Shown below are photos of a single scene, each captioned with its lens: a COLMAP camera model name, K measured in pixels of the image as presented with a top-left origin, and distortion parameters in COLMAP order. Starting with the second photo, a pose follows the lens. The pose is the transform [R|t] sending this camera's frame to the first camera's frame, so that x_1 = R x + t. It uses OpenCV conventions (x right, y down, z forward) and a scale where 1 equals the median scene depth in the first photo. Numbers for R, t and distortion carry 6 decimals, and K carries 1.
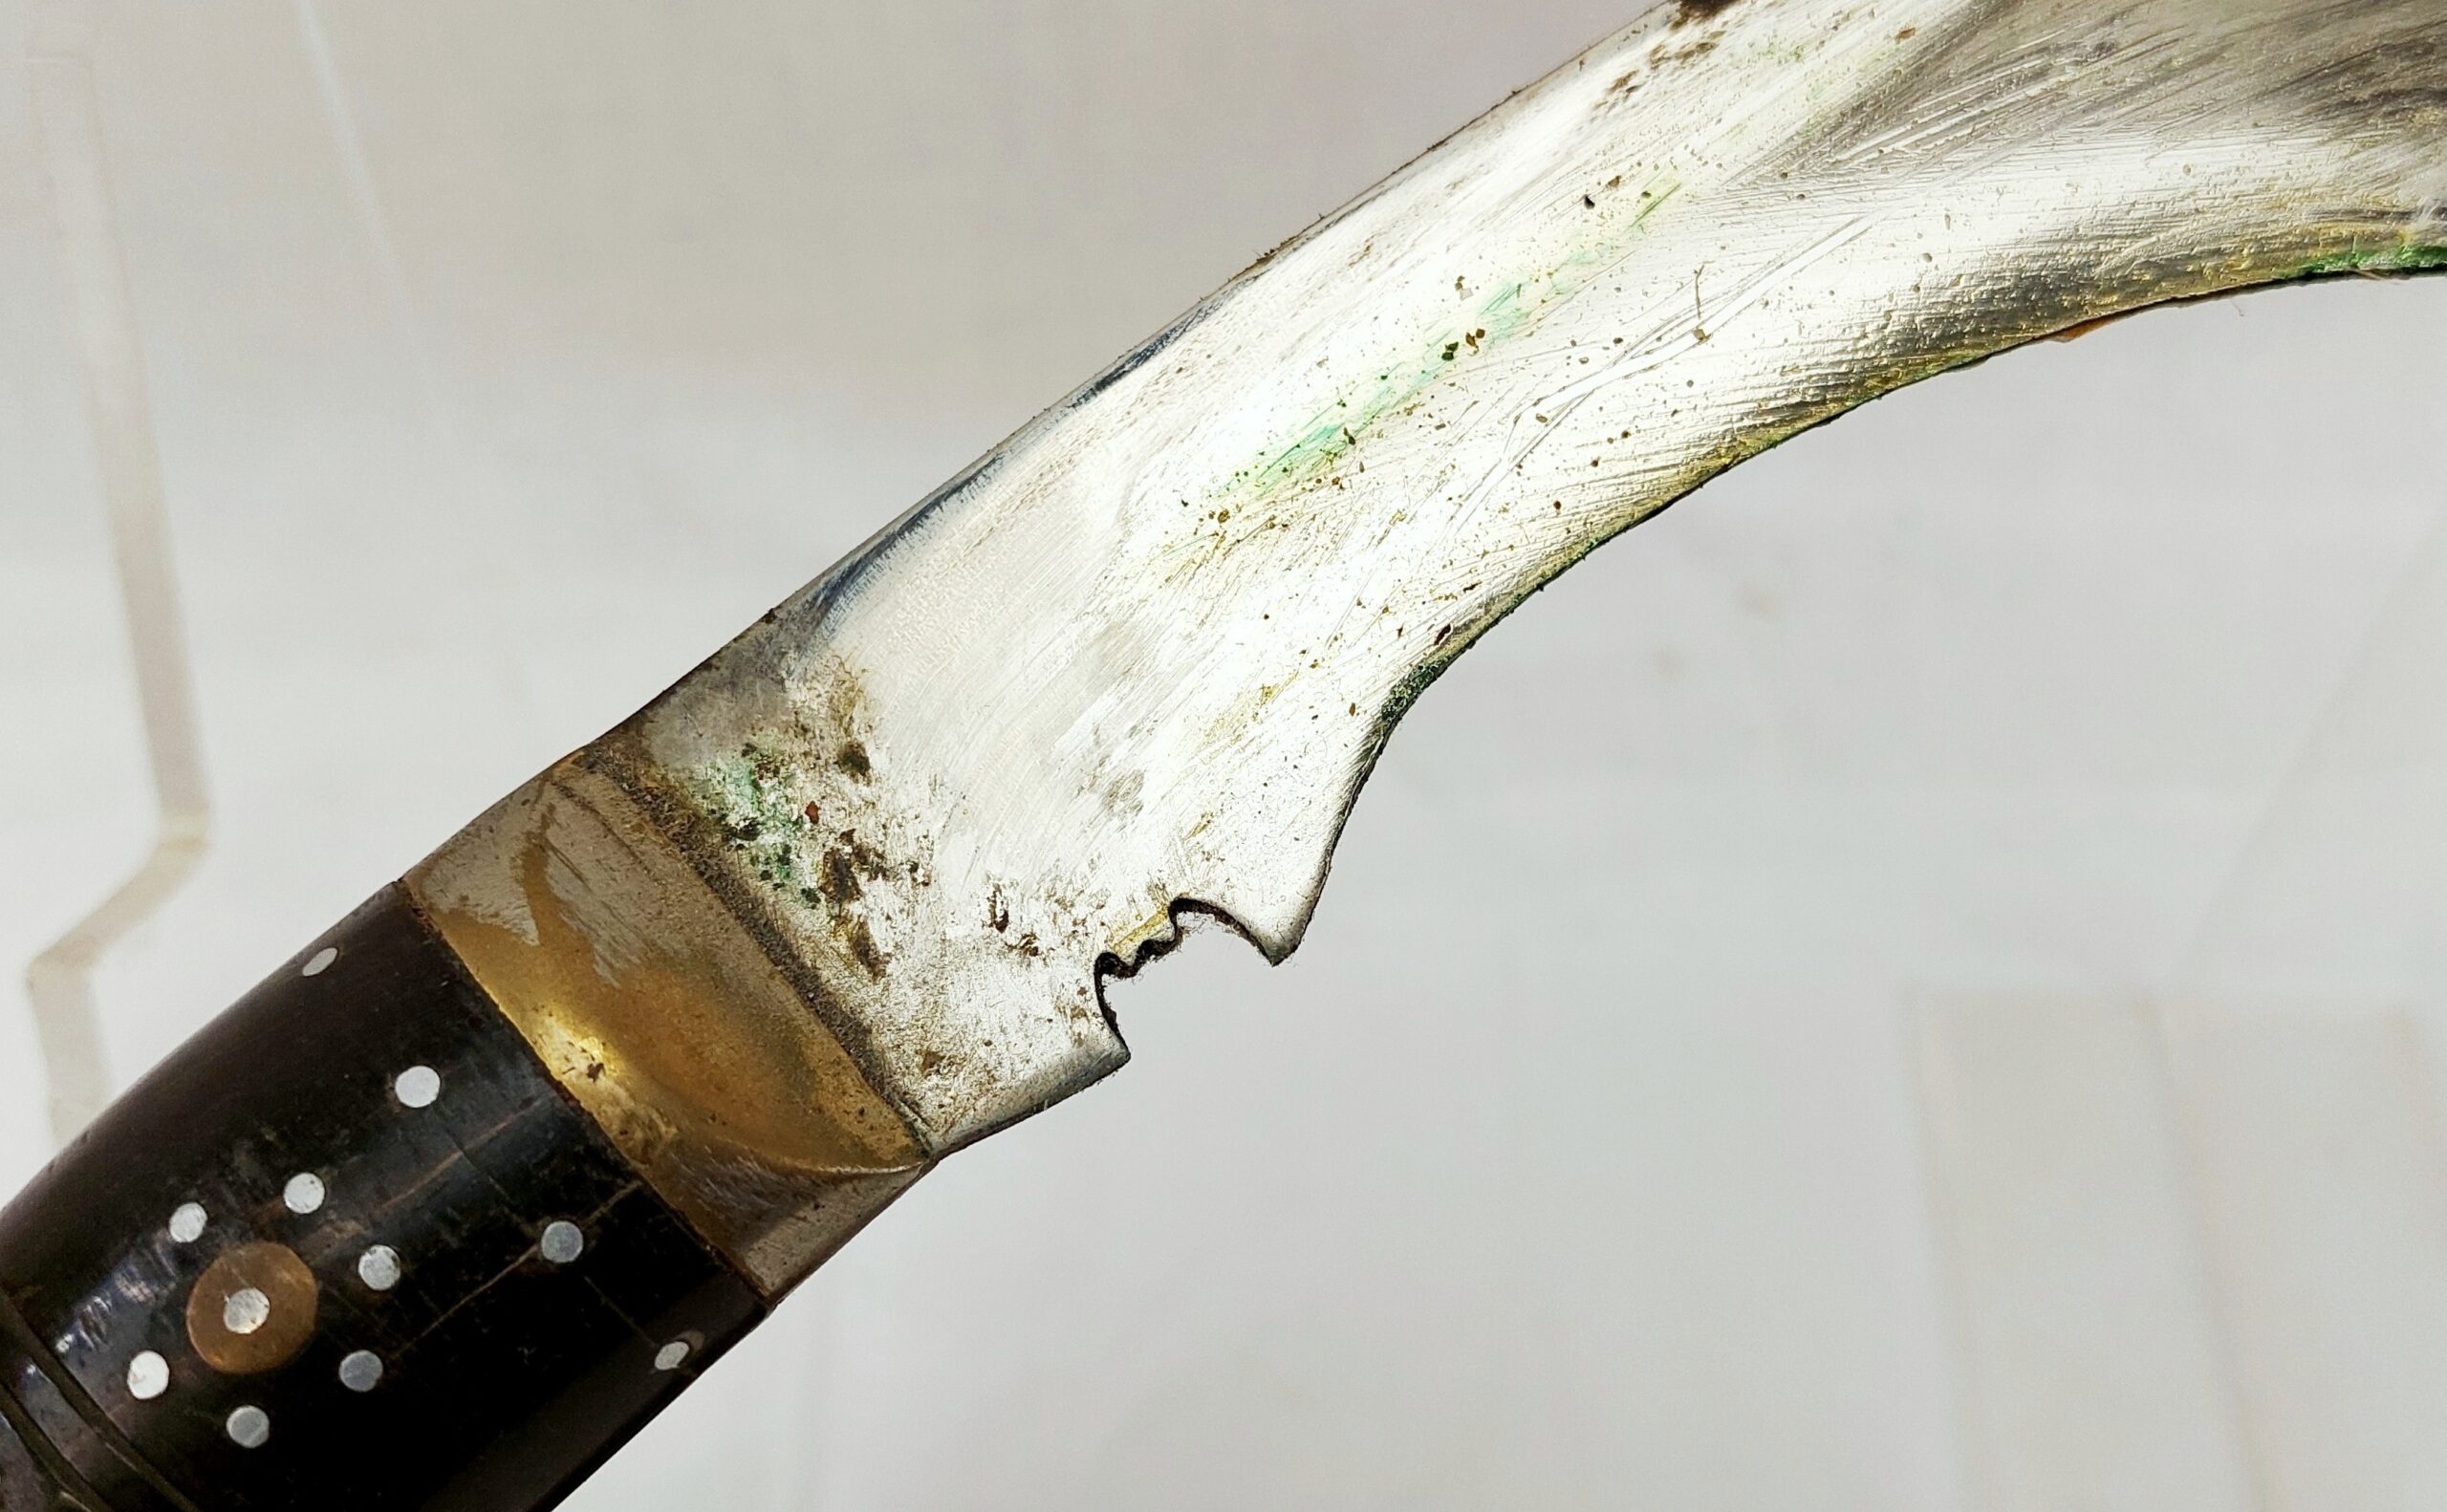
lens RADIAL K [[1845.0, 0, 1225.6], [0, 1845.0, 757.7], [0, 0, 1]] dist [-0.004581, -0.002838]
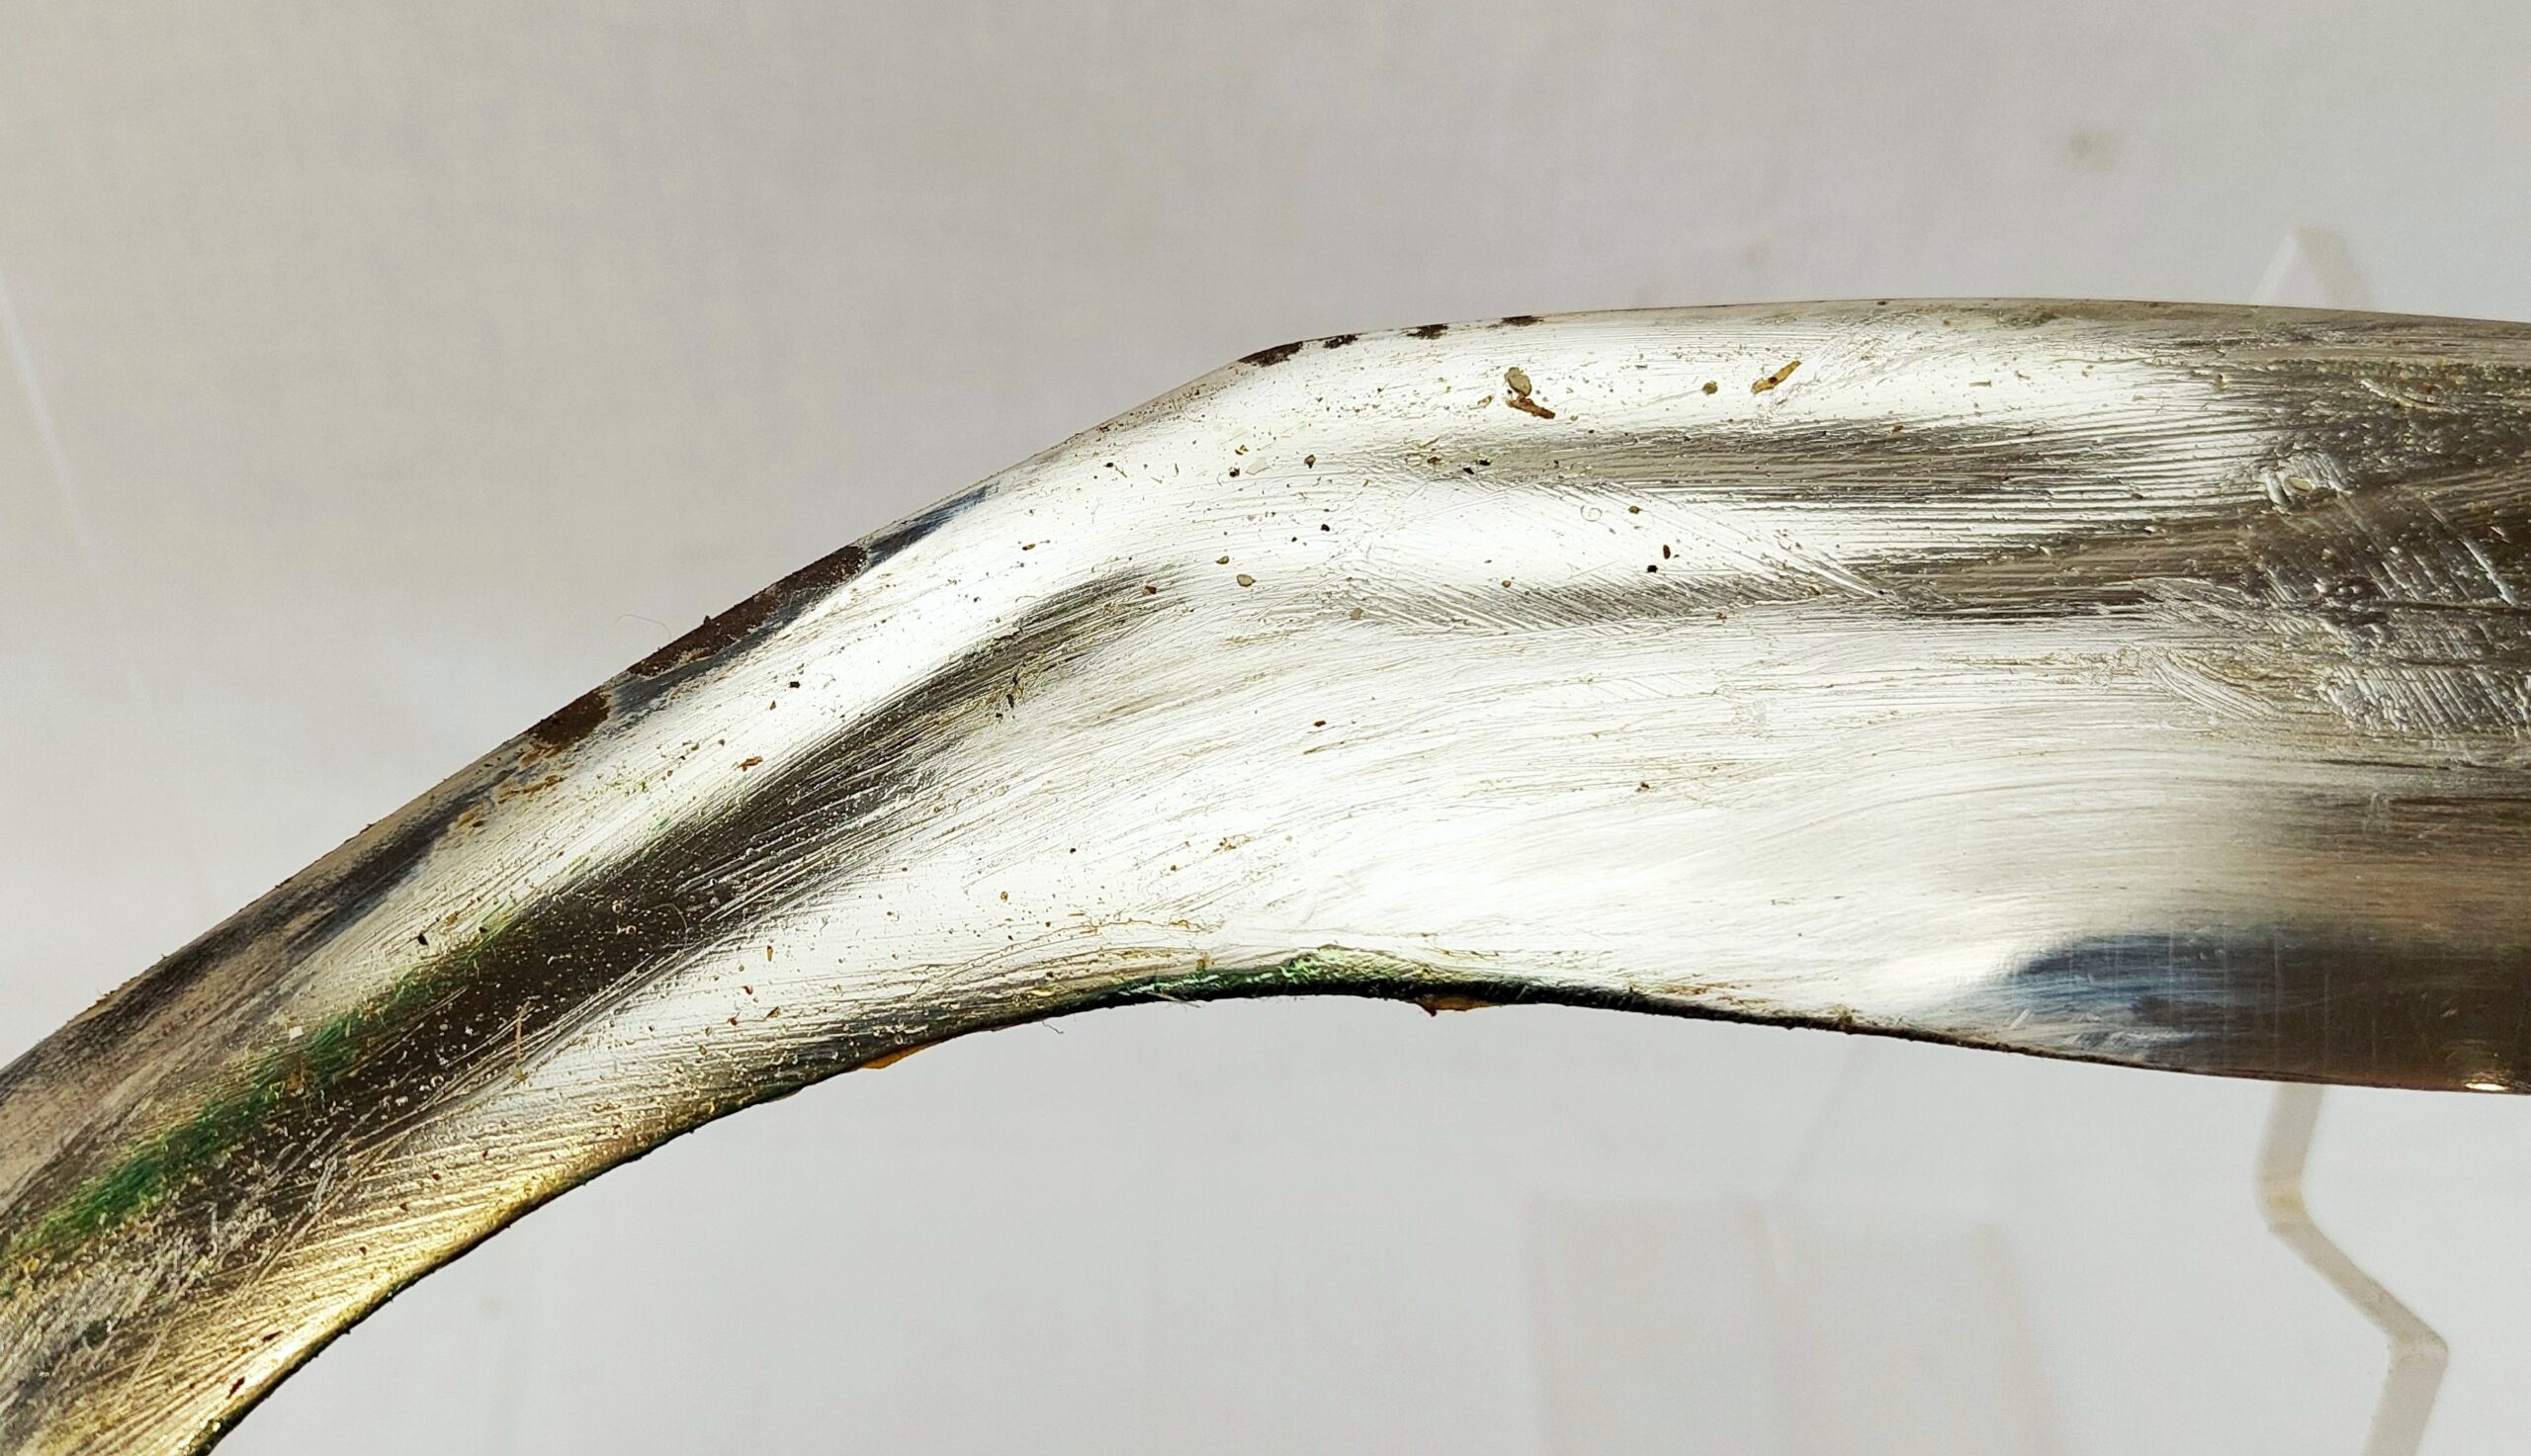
lens RADIAL K [[1766.6, 0, 1256.9], [0, 1766.6, 719.5], [0, 0, 1]] dist [0.004721, 0.001976]
pose [[0.999554, -0.010006, 0.028125, 0.642381], [0.010948, 0.999377, -0.033561, -0.387488], [-0.027771, 0.033854, 0.999041, -0.021708]]
